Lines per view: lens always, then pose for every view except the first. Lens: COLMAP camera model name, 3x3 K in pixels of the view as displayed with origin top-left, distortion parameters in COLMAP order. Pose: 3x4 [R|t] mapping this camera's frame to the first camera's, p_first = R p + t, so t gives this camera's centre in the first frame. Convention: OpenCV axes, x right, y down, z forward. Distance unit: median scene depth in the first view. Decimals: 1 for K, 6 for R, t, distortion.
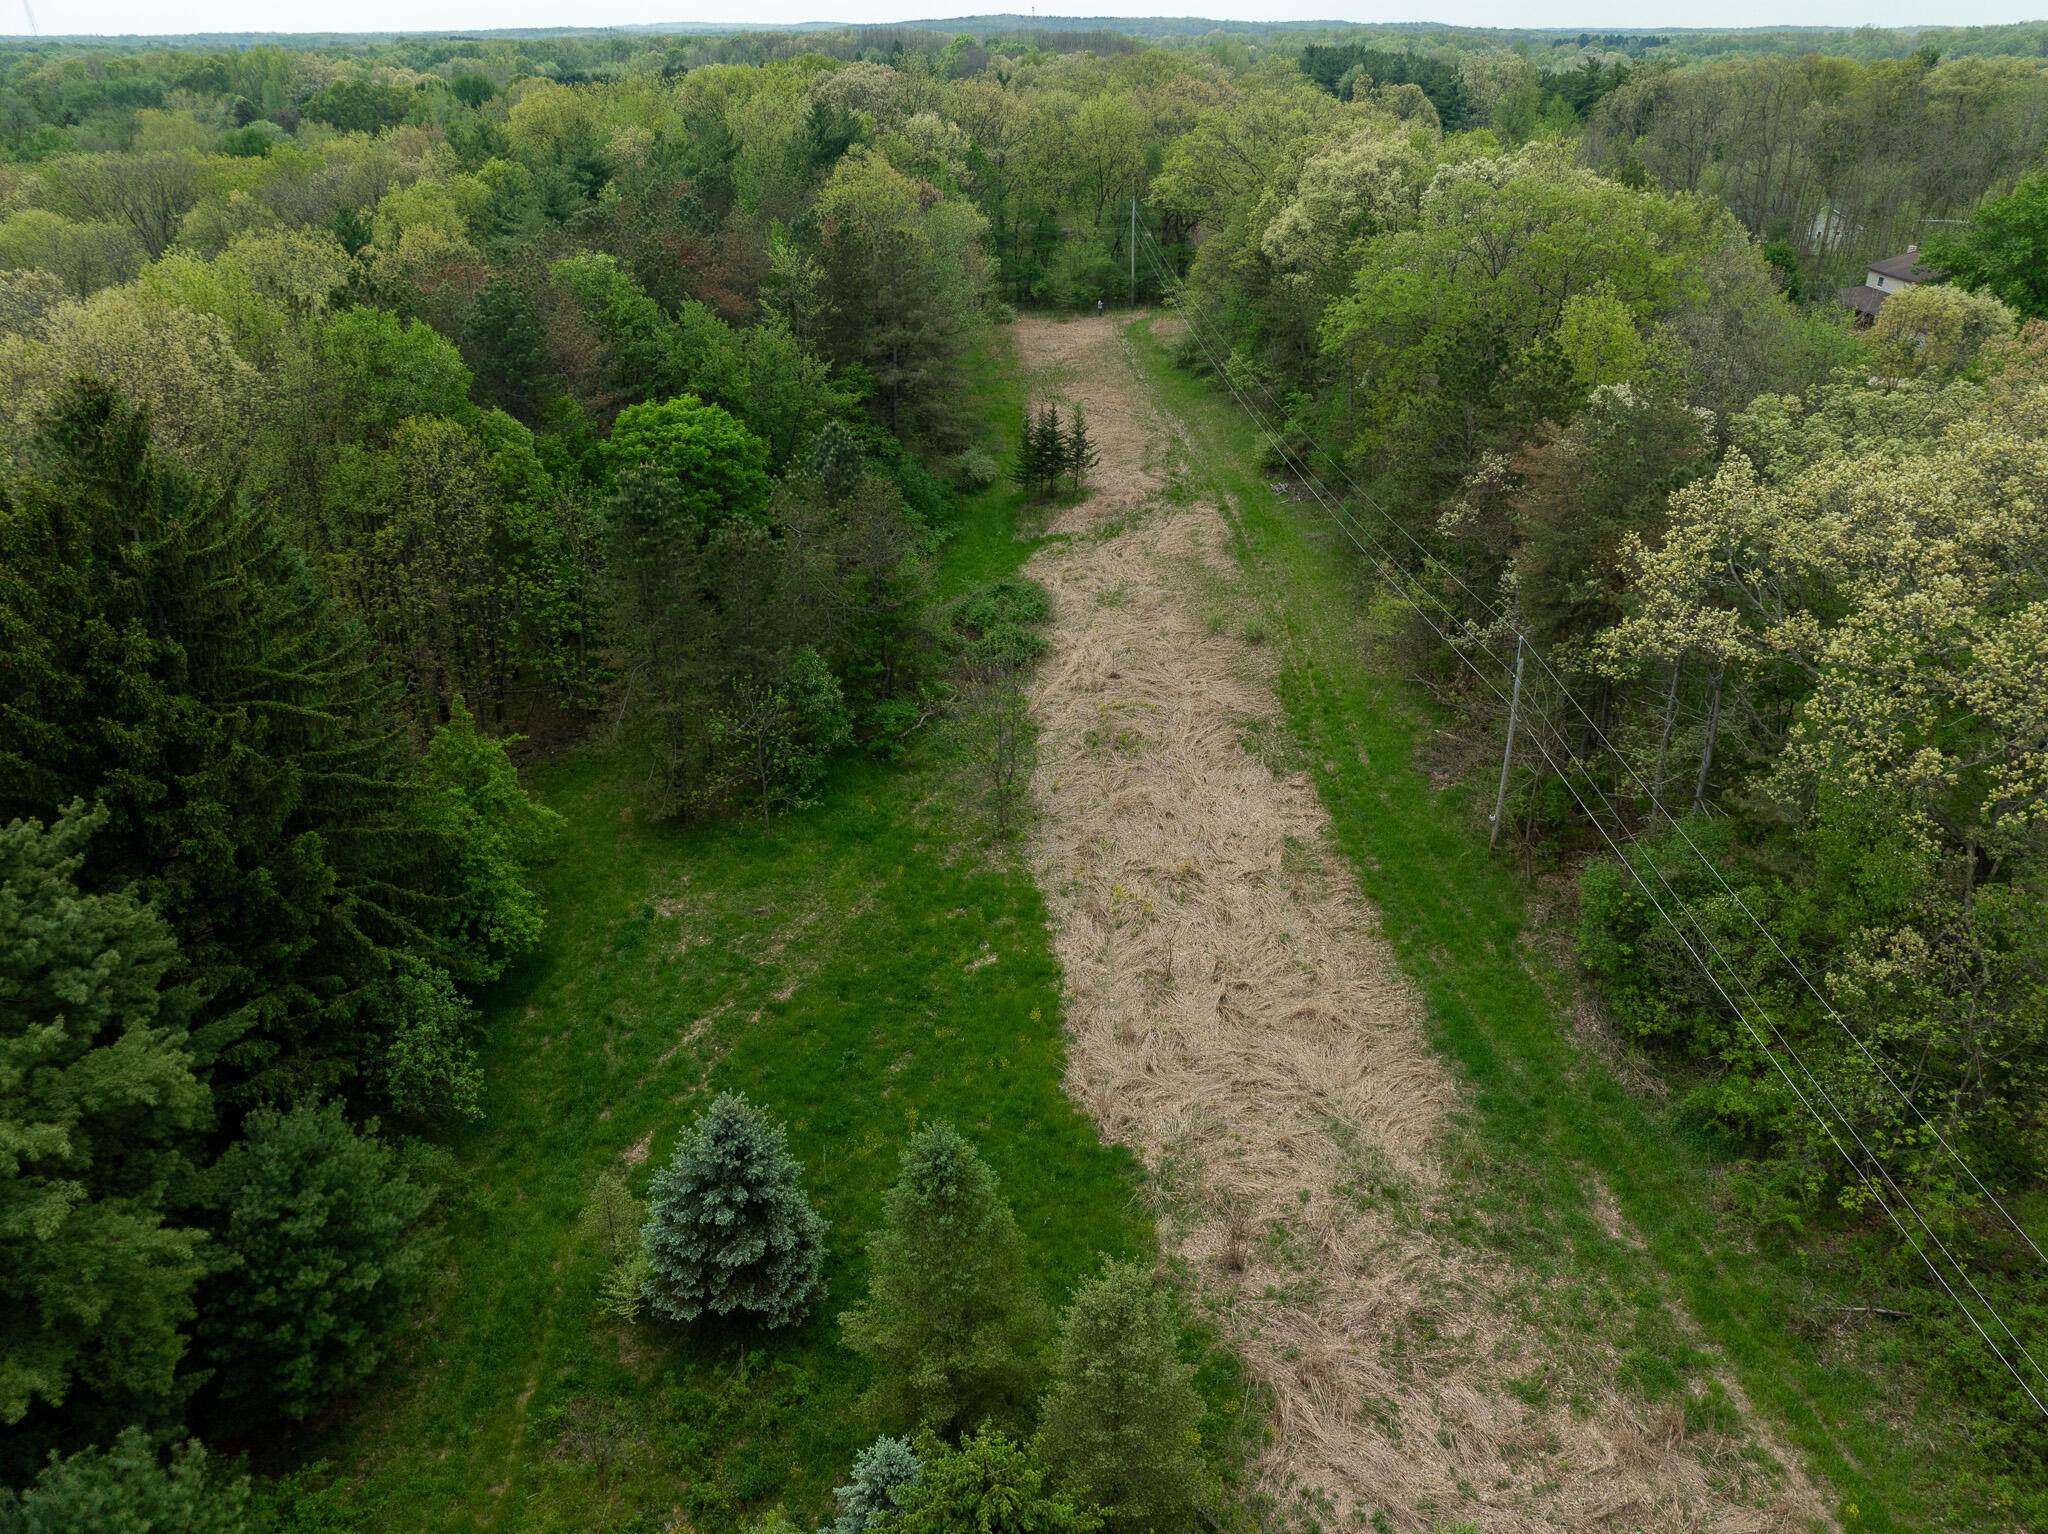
lens RADIAL K [[1461.6, 0, 1028.0], [0, 1461.6, 763.8], [0, 0, 1]] dist [-0.055561, 0.013316]
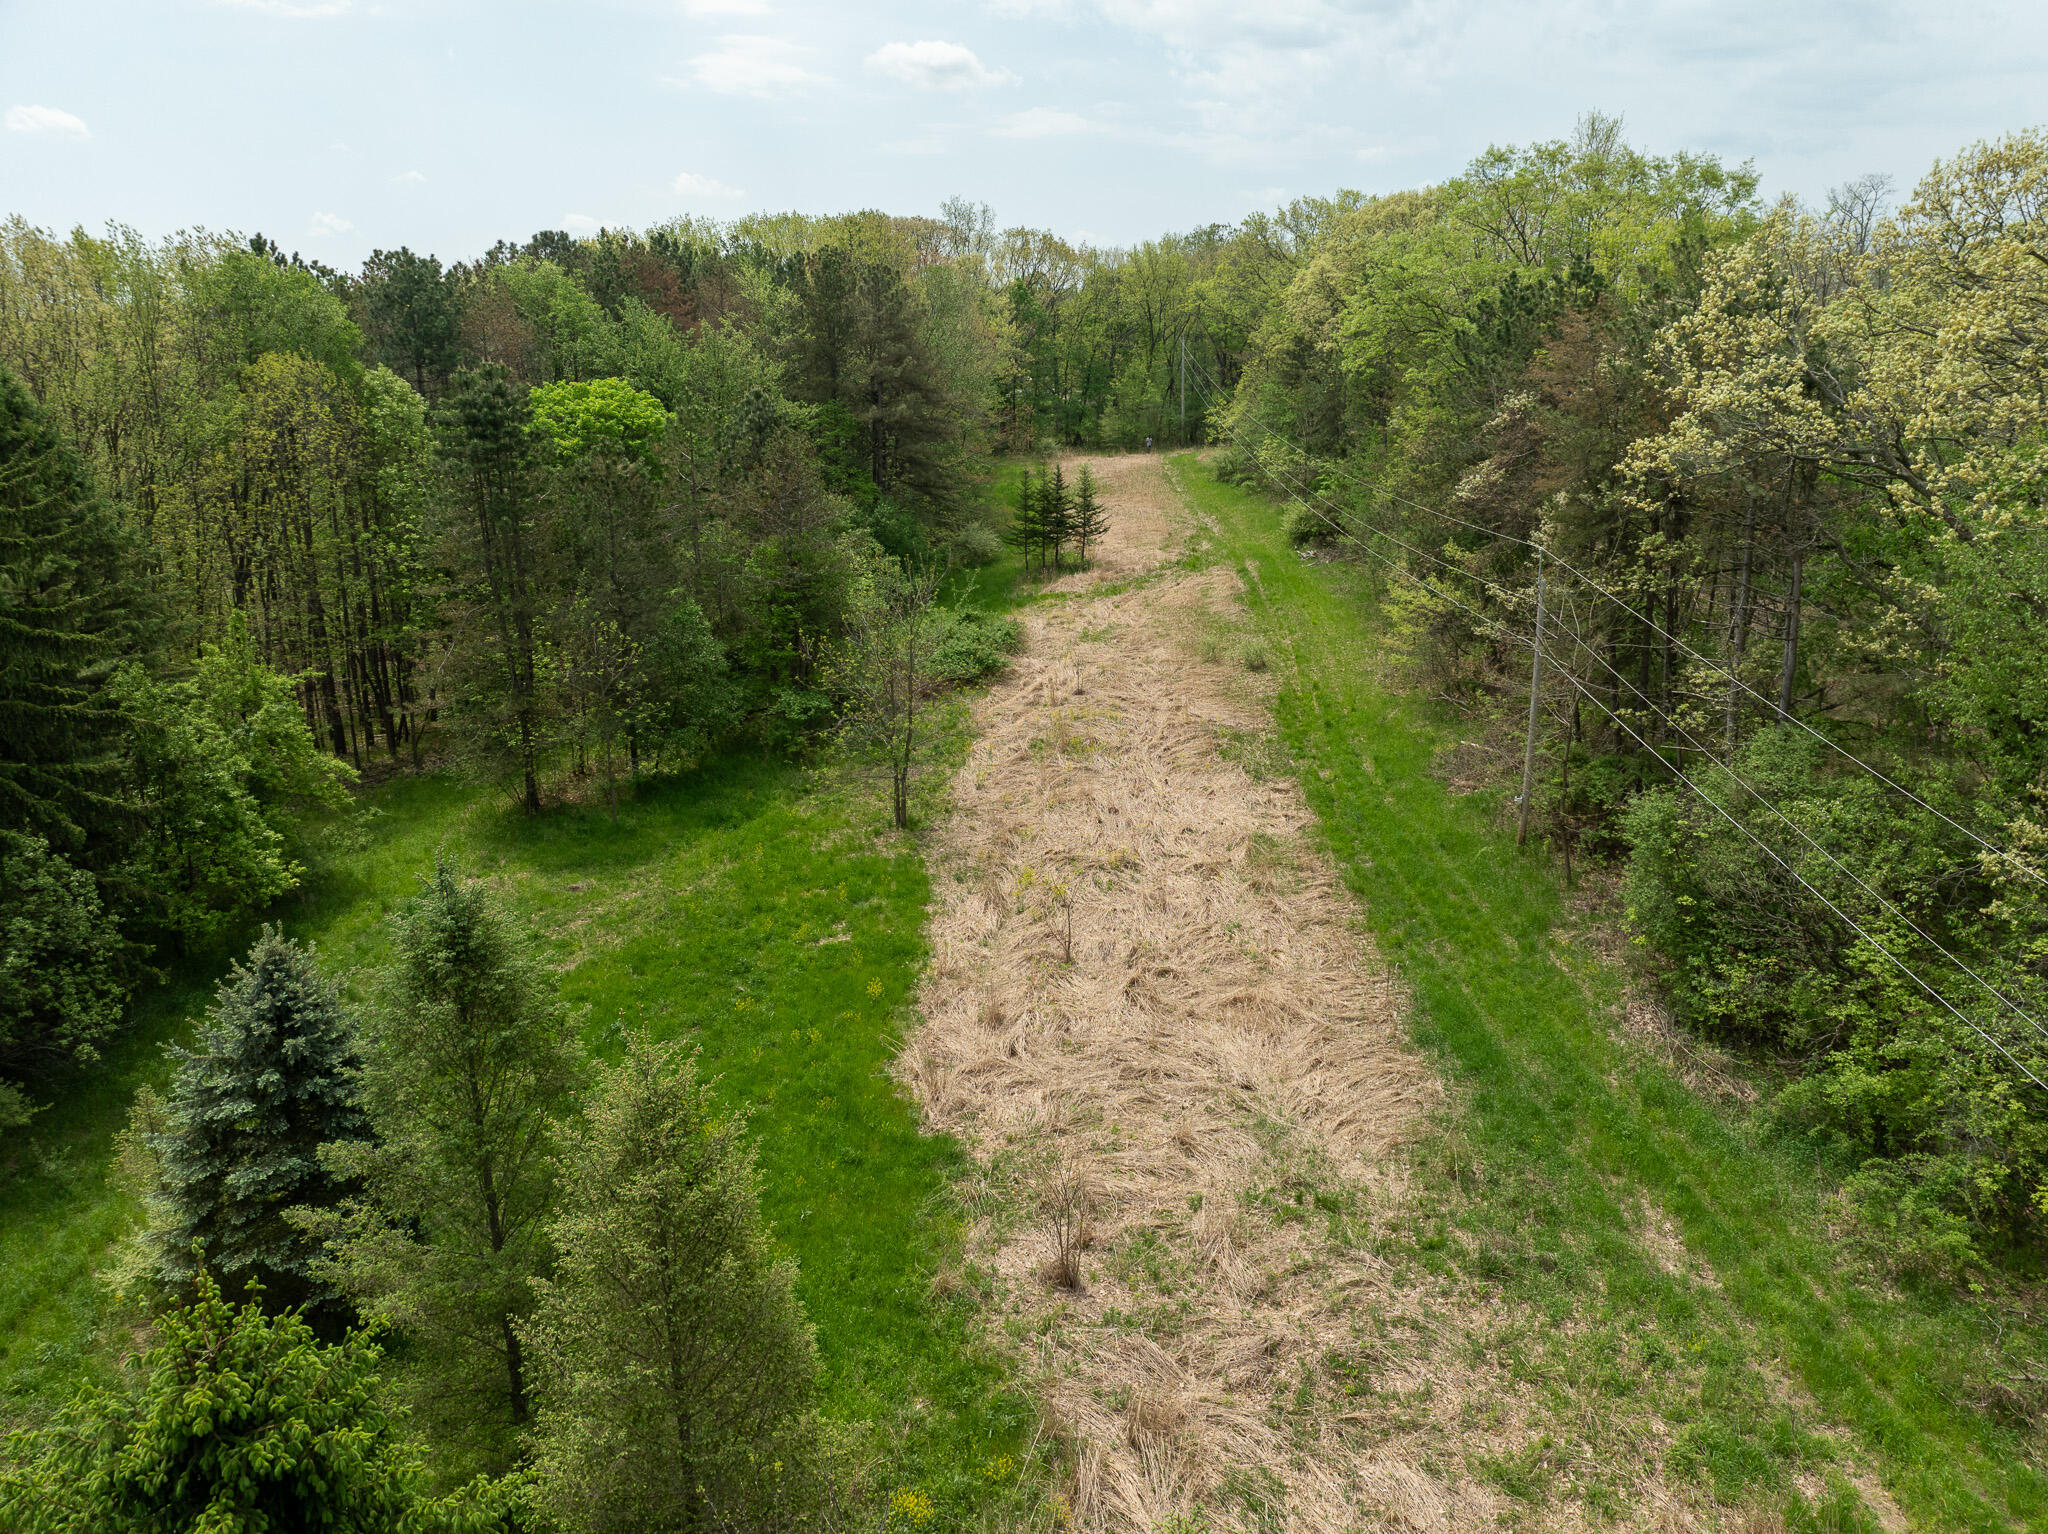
lens RADIAL K [[1461.6, 0, 1023.4], [0, 1461.6, 765.7], [0, 0, 1]] dist [-0.055561, 0.013316]
pose [[0.997179, 0.017727, -0.072938, 0.141629], [-0.029444, 0.986211, -0.162851, 0.191273], [0.069046, 0.164539, 0.983951, 0.273767]]
